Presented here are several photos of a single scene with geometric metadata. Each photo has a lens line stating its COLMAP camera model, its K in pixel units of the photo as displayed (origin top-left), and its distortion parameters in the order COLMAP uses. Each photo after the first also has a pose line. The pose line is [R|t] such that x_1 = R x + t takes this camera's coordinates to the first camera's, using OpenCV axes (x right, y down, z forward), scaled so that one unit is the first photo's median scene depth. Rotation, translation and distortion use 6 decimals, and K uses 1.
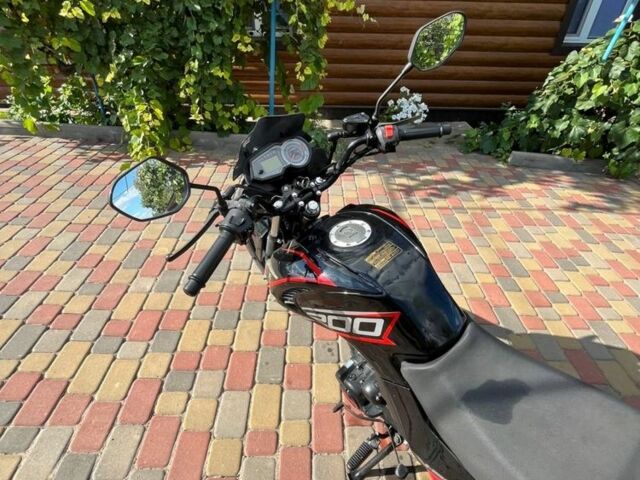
lens RADIAL K [[342.8, 0, 320.3], [0, 342.8, 240.0], [0, 0, 1]] dist [0.003109, -0.000179]
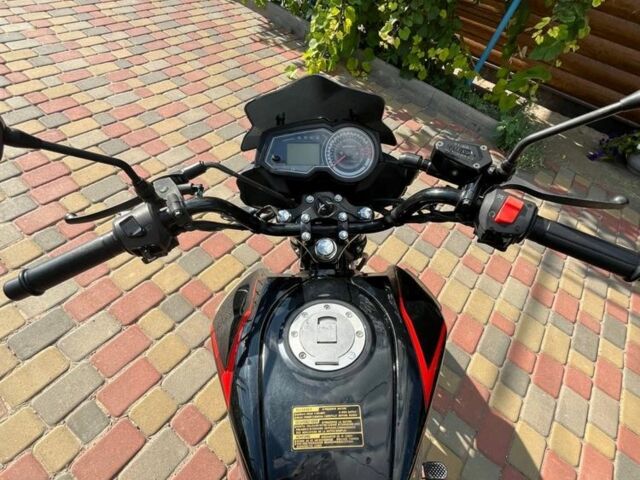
lens RADIAL K [[342.8, 0, 320.1], [0, 342.8, 241.3], [0, 0, 1]] dist [0.003109, -0.000179]
pose [[0.778689, 0.537666, -0.323356, 0.086584], [-0.477936, 0.842221, 0.249481, -0.137167], [0.406475, -0.039725, 0.912798, 0.241964]]
